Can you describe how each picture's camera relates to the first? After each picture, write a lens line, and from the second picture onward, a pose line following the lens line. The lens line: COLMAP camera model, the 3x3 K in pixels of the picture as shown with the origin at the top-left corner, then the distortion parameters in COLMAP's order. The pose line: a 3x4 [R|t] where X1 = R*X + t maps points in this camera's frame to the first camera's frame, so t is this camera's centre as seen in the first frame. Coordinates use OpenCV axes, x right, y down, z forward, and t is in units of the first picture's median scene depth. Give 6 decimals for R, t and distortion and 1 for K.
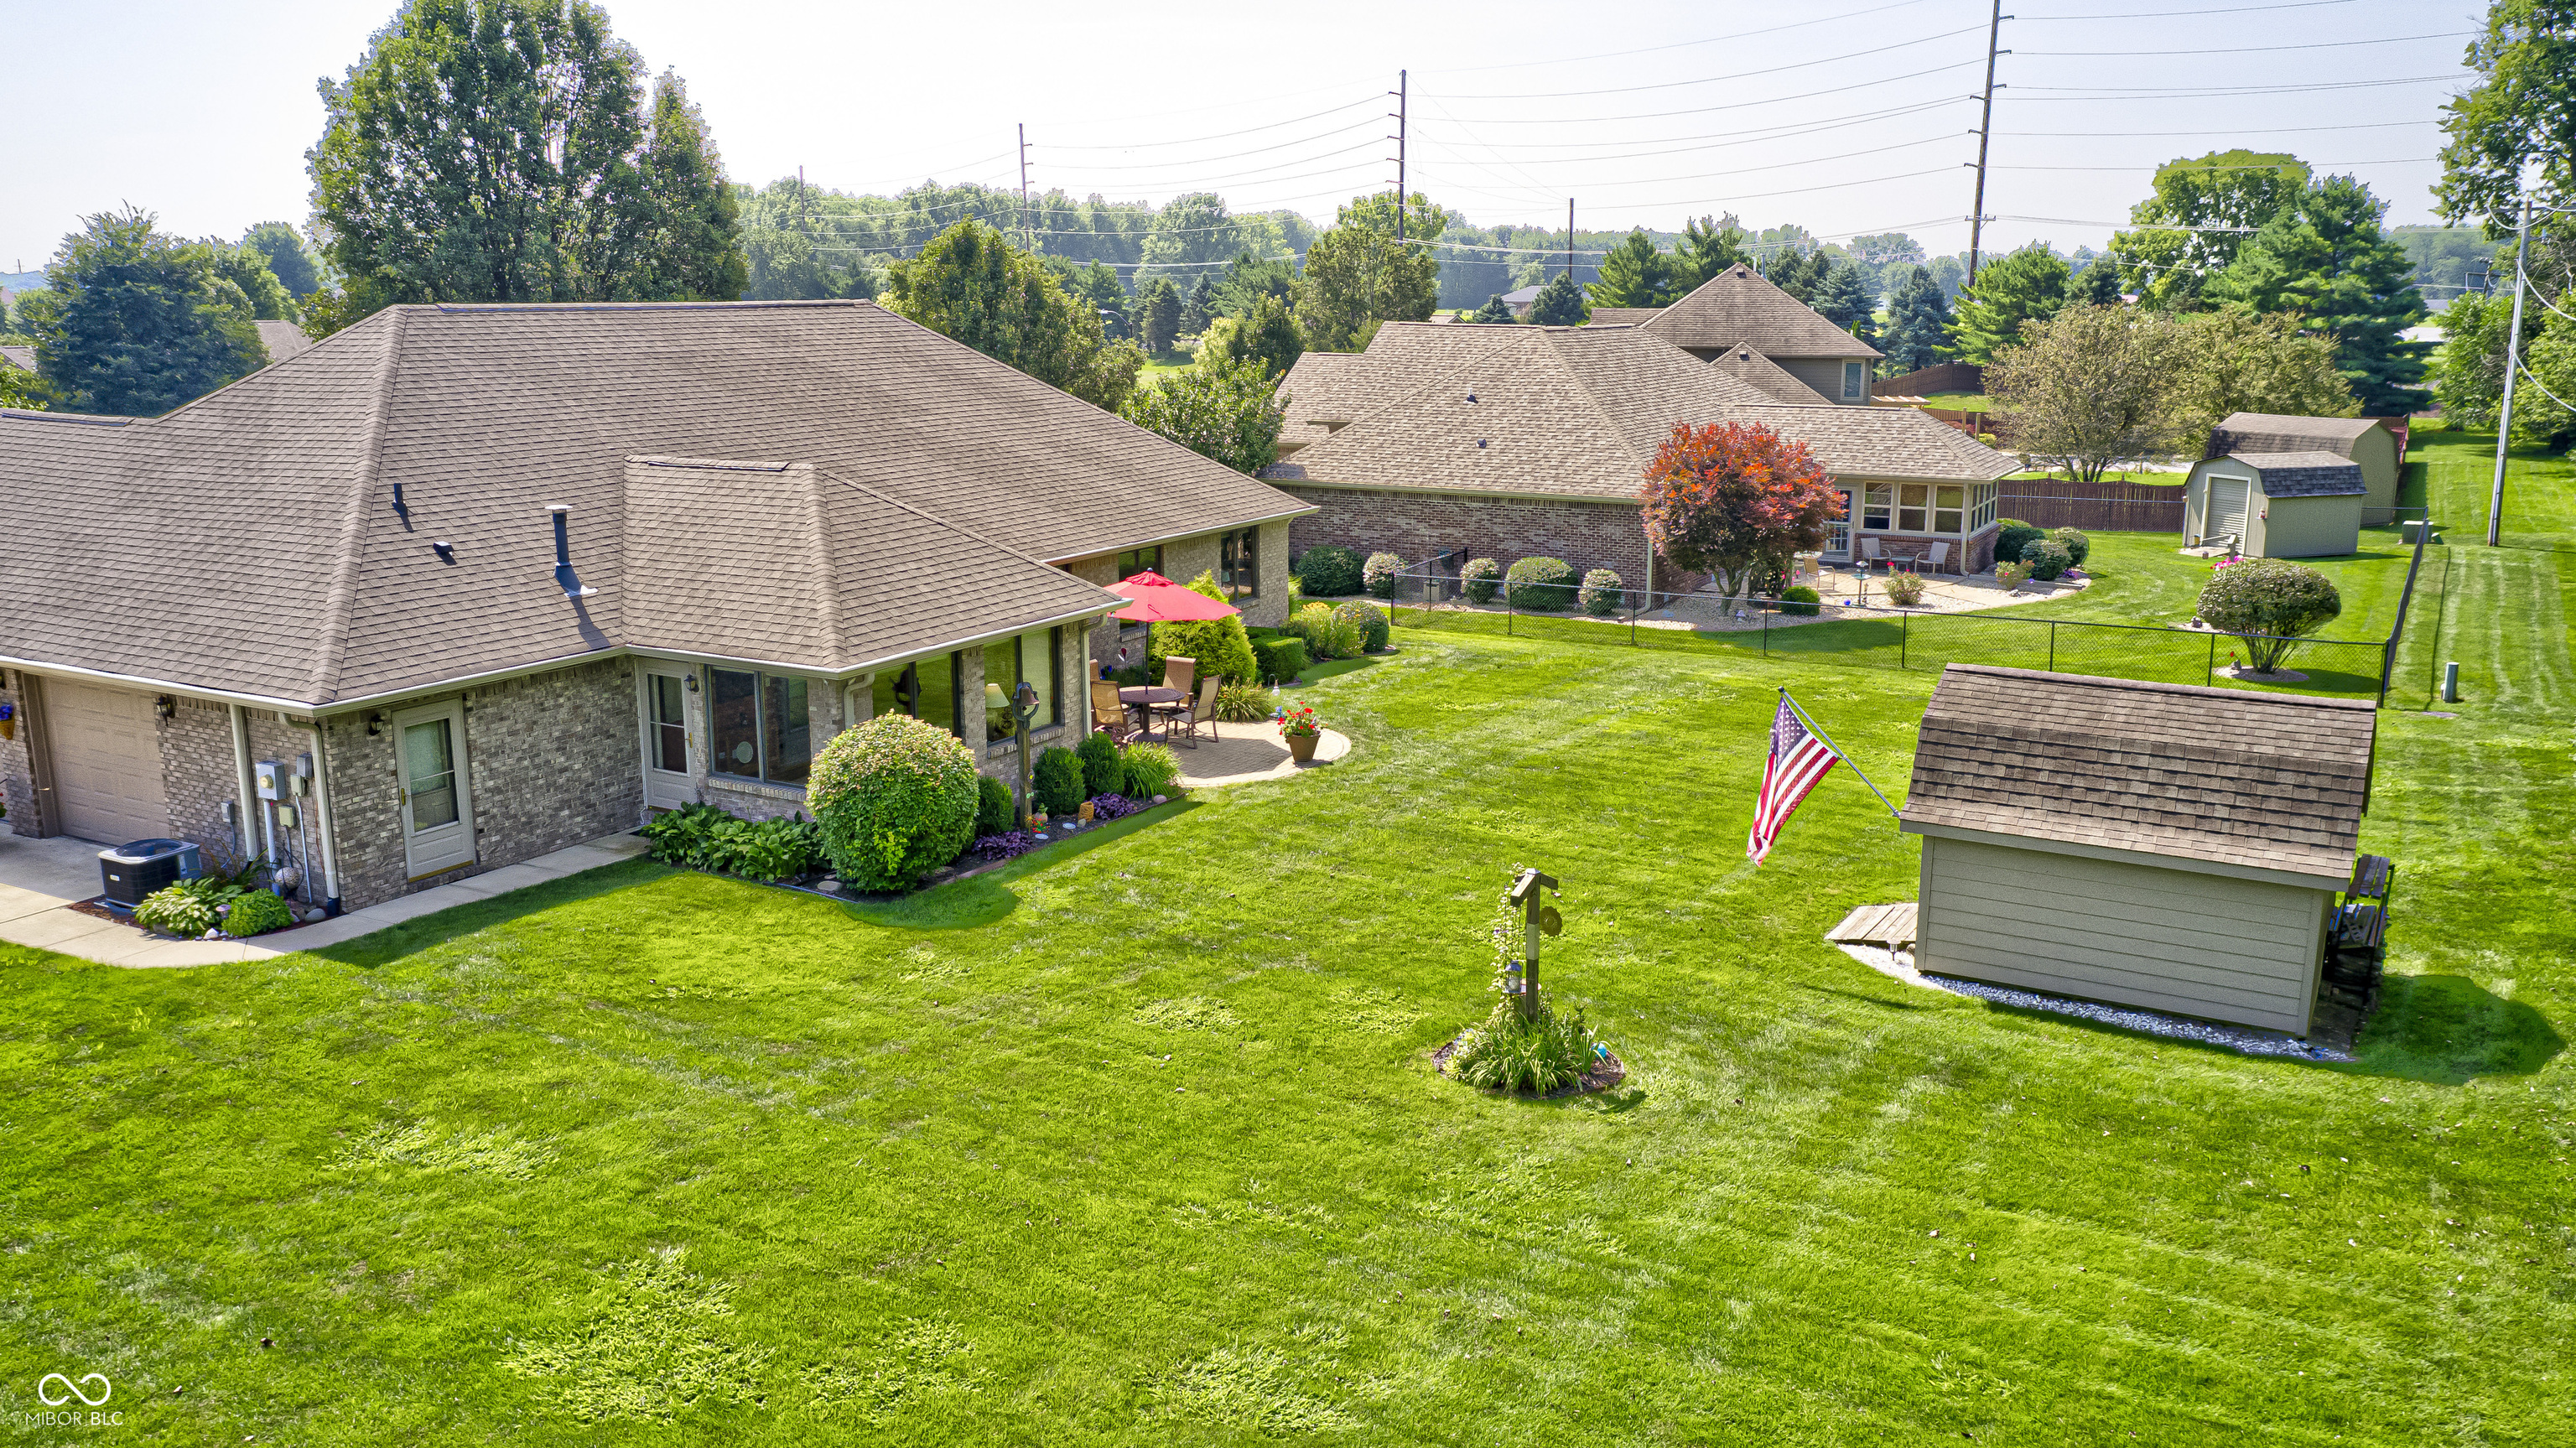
lens RADIAL K [[1980.7, 0, 1286.4], [0, 1980.7, 717.4], [0, 0, 1]] dist [-0.016223, 0.000994]
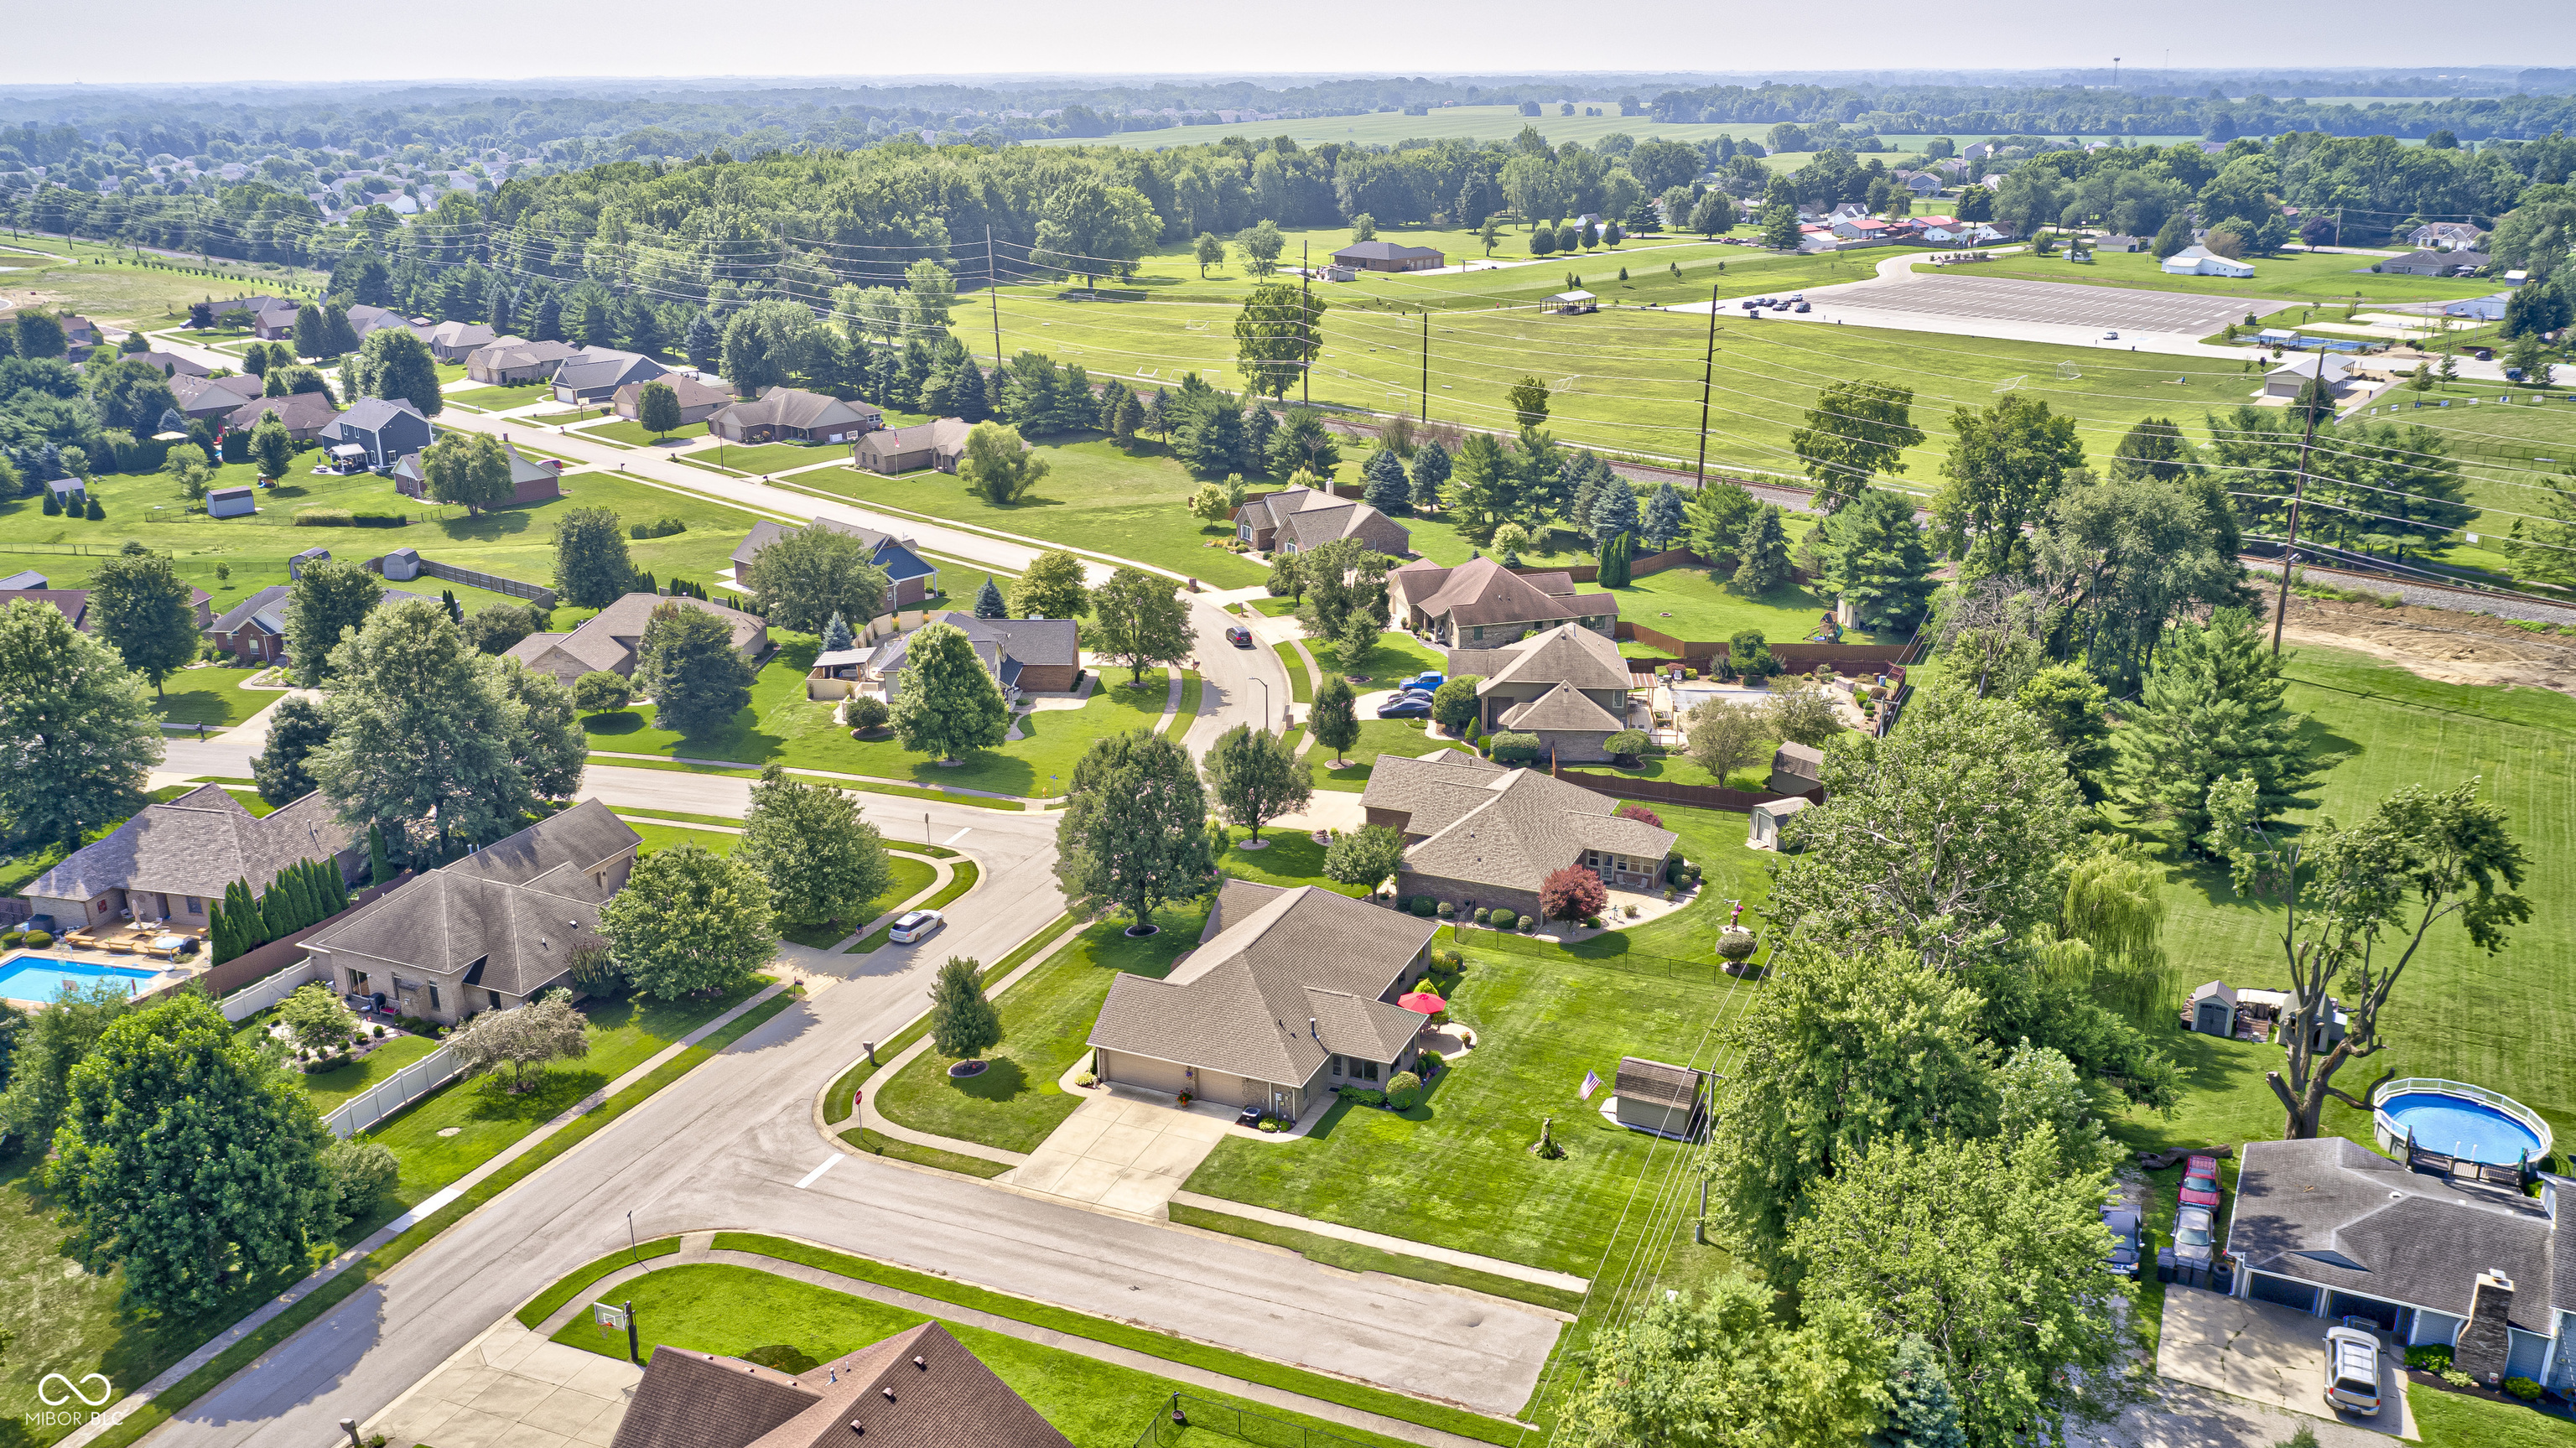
lens RADIAL K [[1980.7, 0, 1281.6], [0, 1980.7, 723.0], [0, 0, 1]] dist [-0.016223, 0.000994]
pose [[0.994910, -0.039741, 0.092602, -0.432752], [0.029512, 0.993568, 0.109324, -0.654692], [-0.096351, -0.106035, 0.989683, -1.716139]]
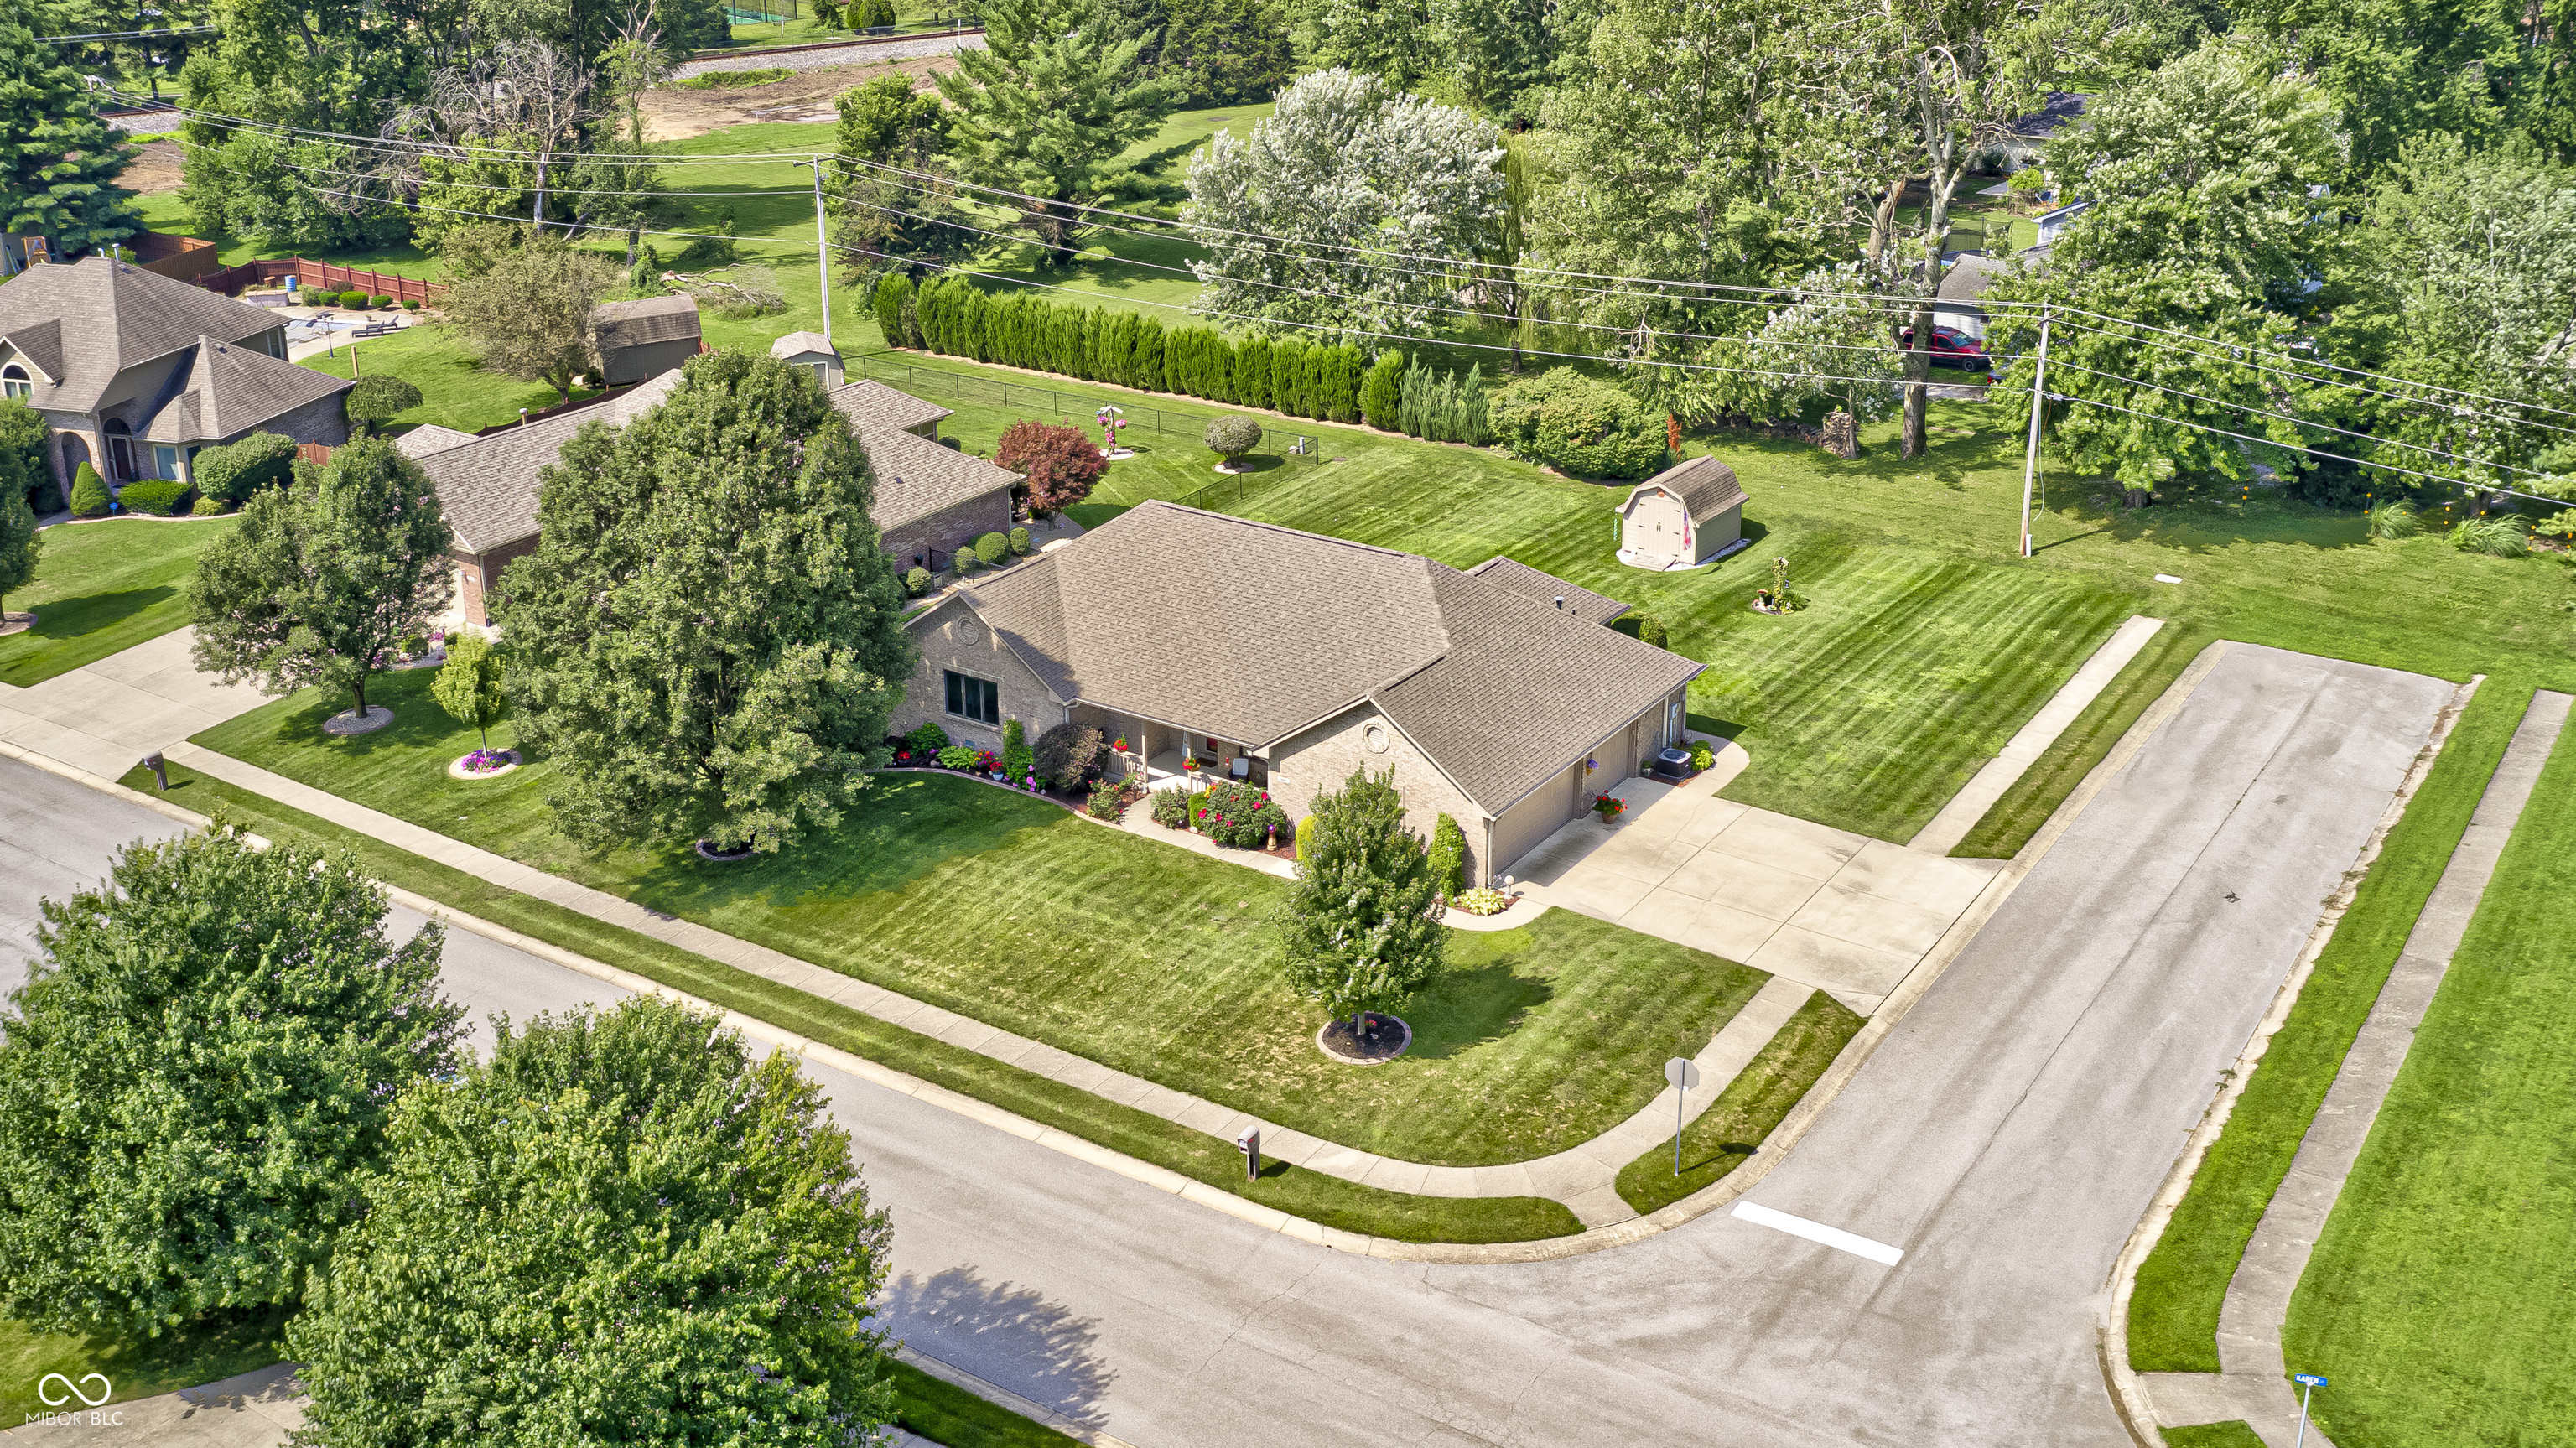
lens RADIAL K [[2413.3, 0, 1292.5], [0, 2413.3, 725.3], [0, 0, 1]] dist [-0.011711, 0.000000]
pose [[0.091142, -0.391245, 0.915762, -1.682506], [0.220284, 0.904730, 0.364608, -0.593172], [-0.971168, 0.168496, 0.168644, 0.450046]]
